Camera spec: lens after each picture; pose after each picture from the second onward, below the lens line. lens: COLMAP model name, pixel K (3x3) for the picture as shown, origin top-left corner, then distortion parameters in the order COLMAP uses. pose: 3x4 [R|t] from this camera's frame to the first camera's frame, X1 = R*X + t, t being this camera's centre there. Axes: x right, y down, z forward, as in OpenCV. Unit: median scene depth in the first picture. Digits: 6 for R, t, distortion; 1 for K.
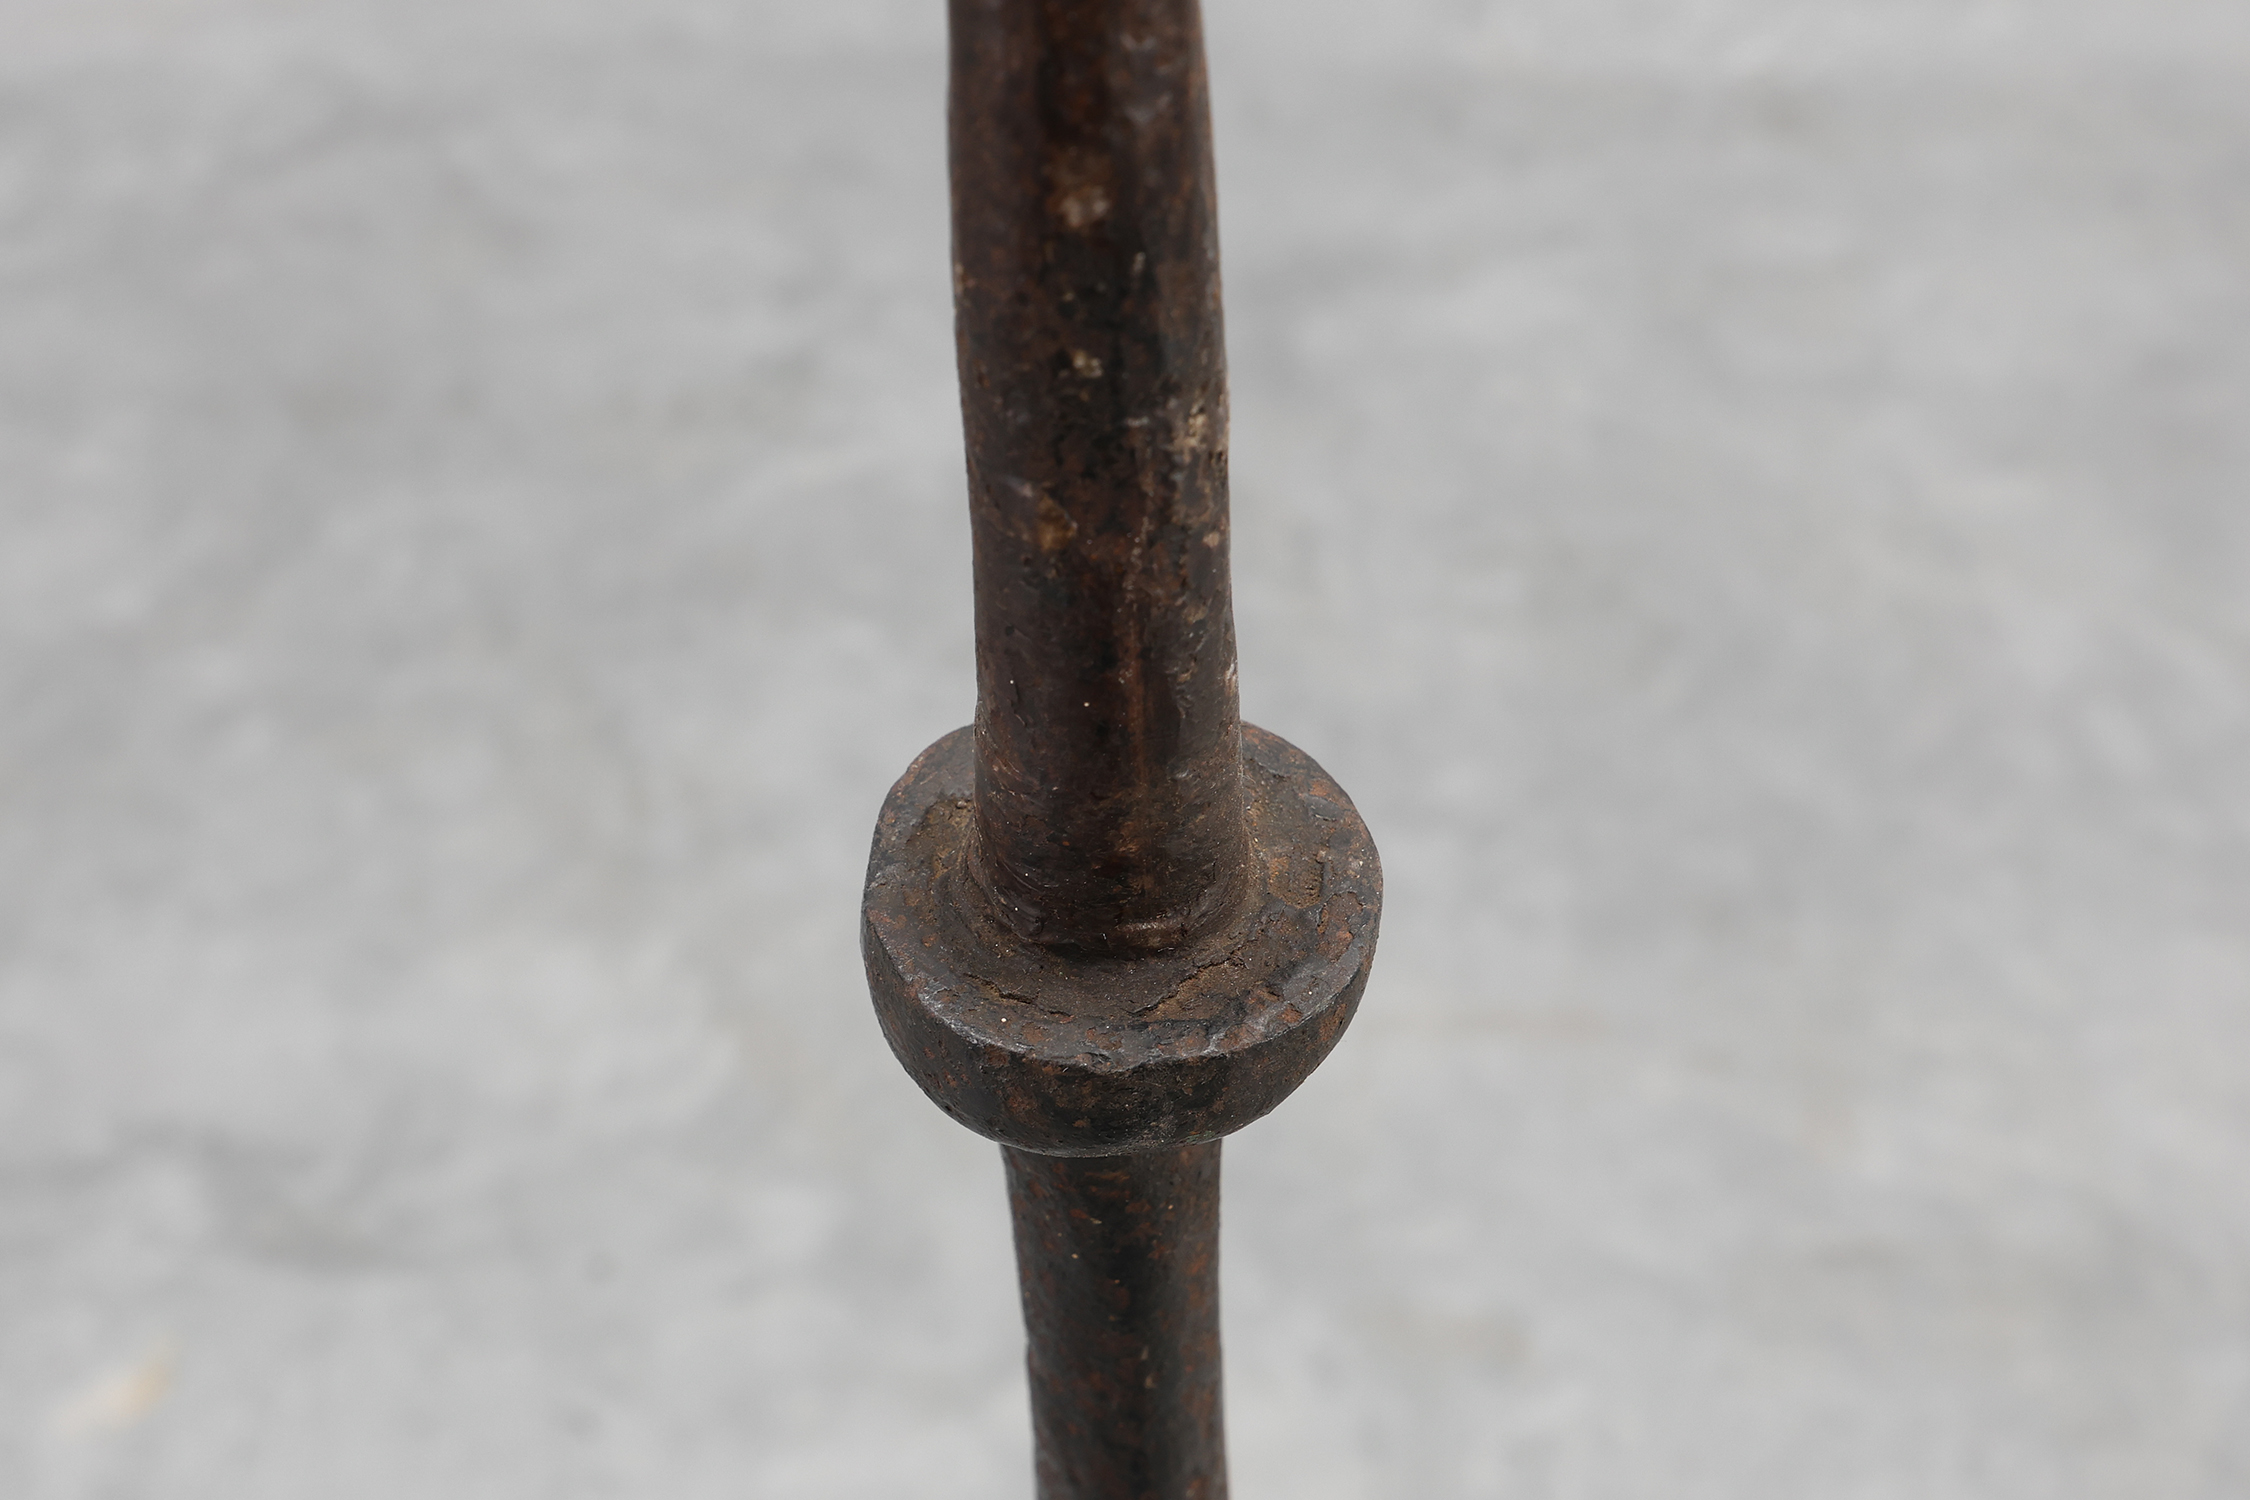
lens RADIAL K [[2509.5, 0, 1125.0], [0, 2509.5, 750.0], [0, 0, 1]] dist [0.022373, 0.007086]
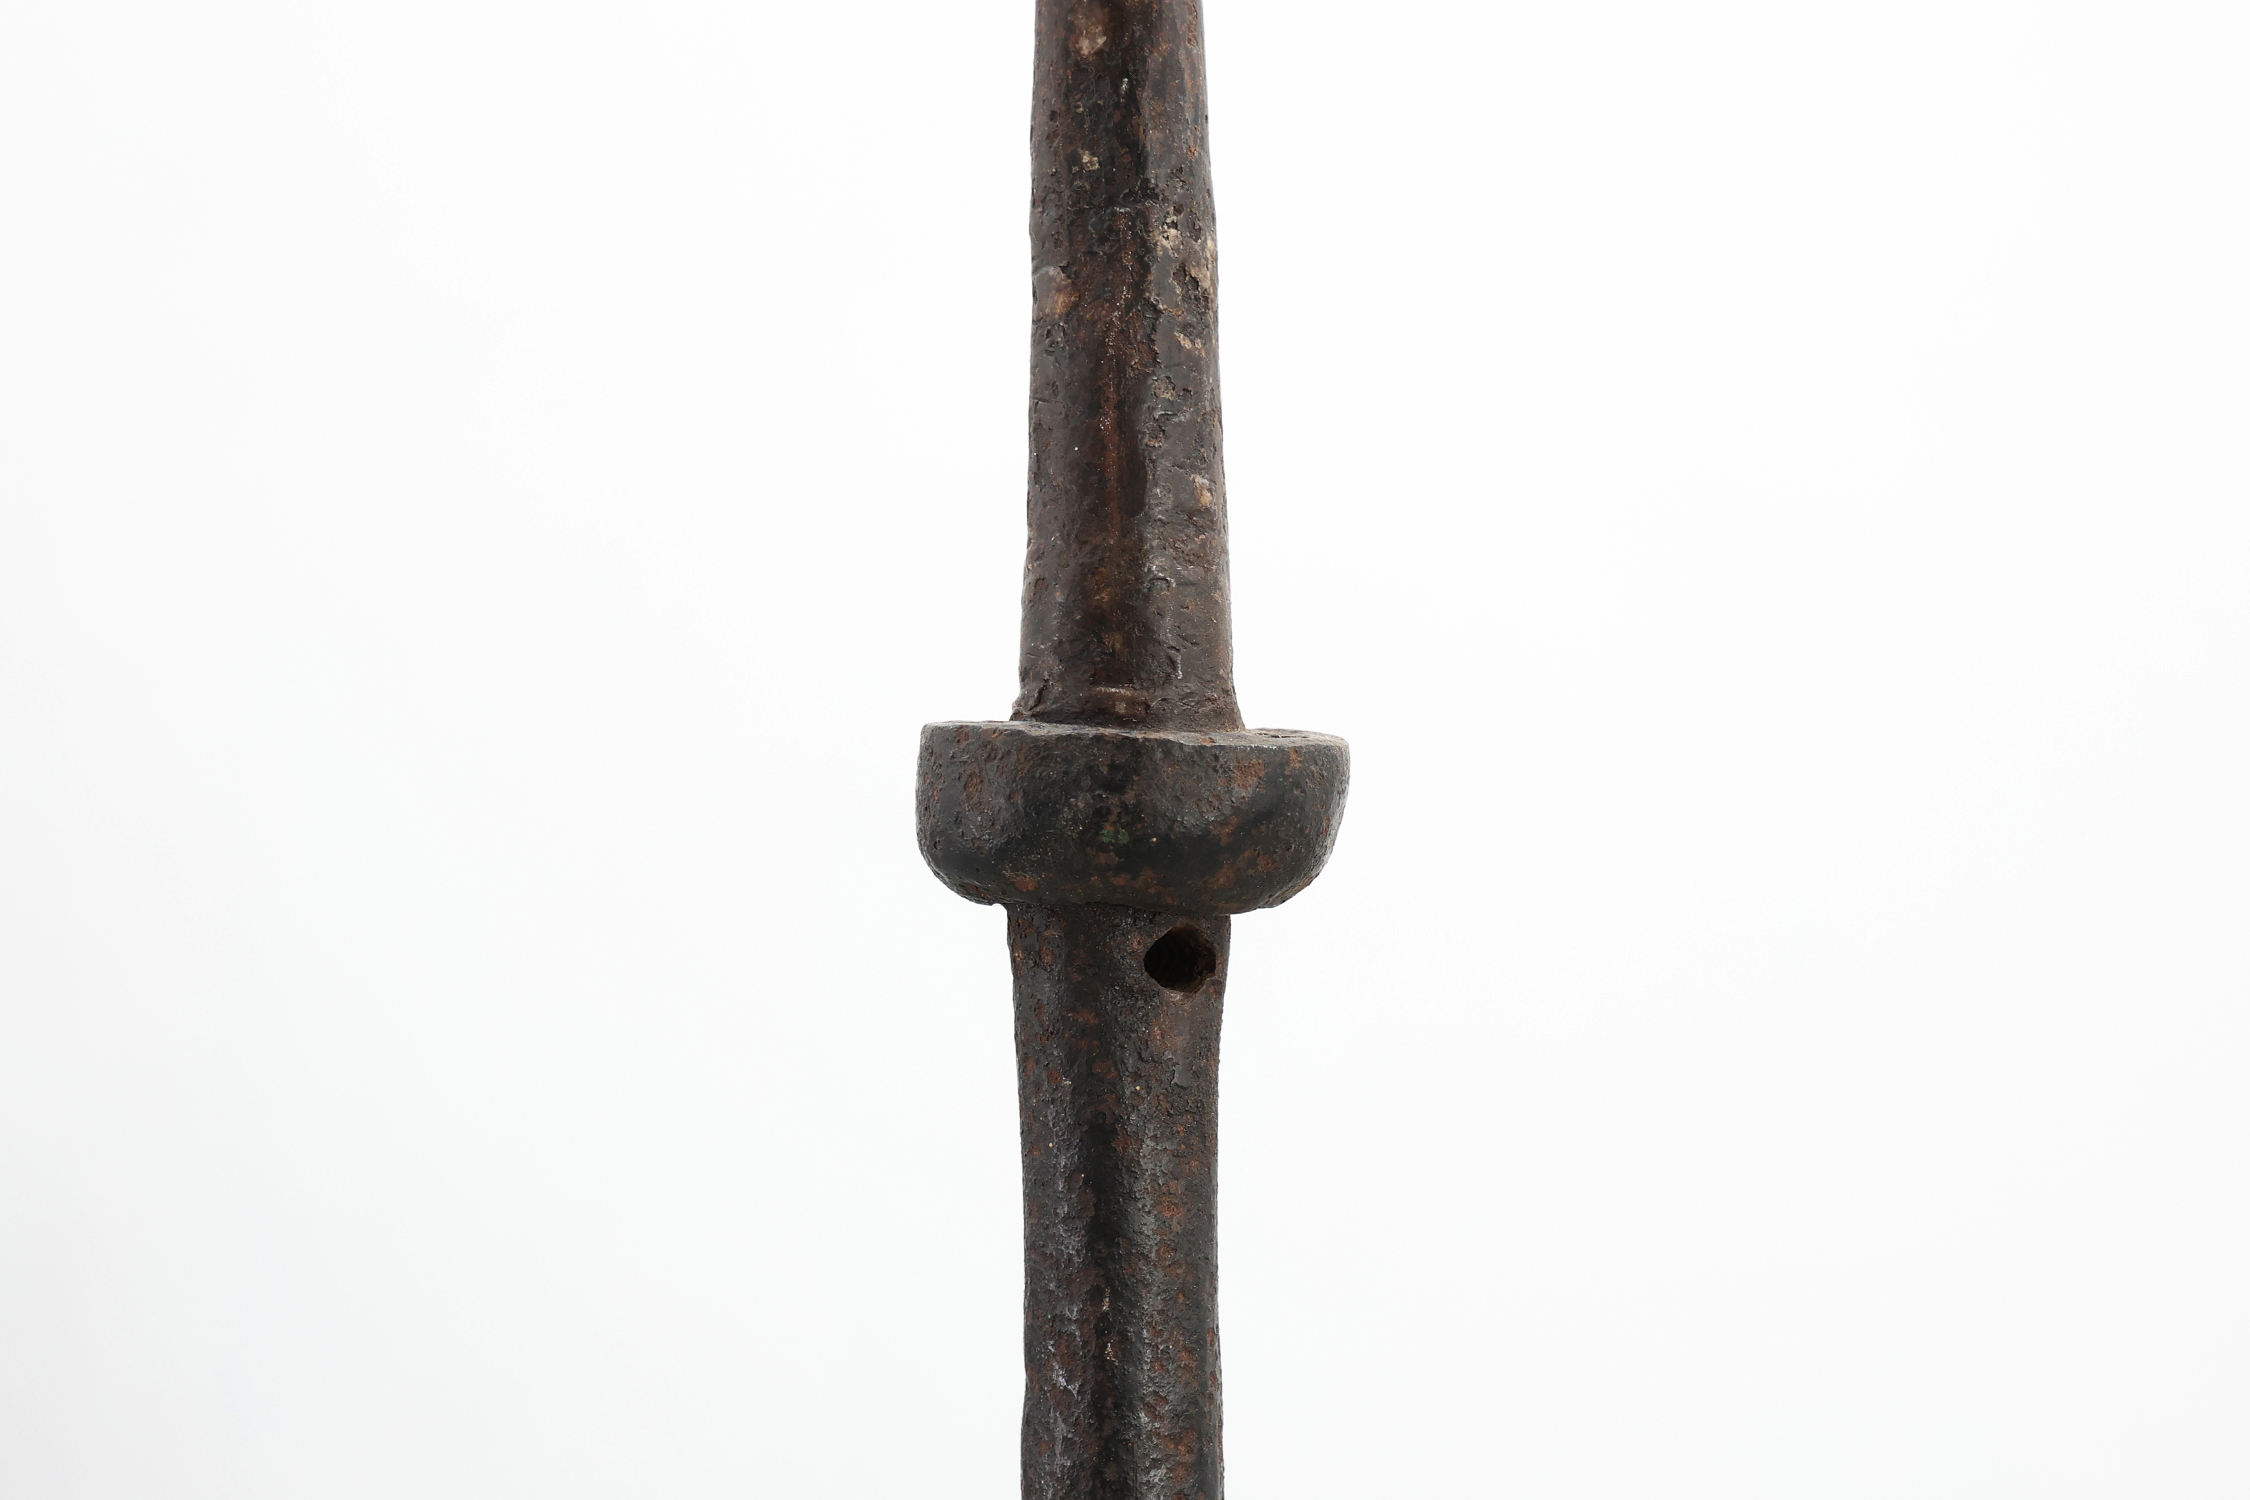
lens RADIAL K [[2509.5, 0, 1125.0], [0, 2509.5, 750.0], [0, 0, 1]] dist [0.022373, 0.007086]
pose [[0.928265, 0.009226, -0.371806, 0.530333], [-0.263540, 0.721718, -0.640054, 0.989272], [0.262434, 0.692125, 0.672377, 0.228797]]
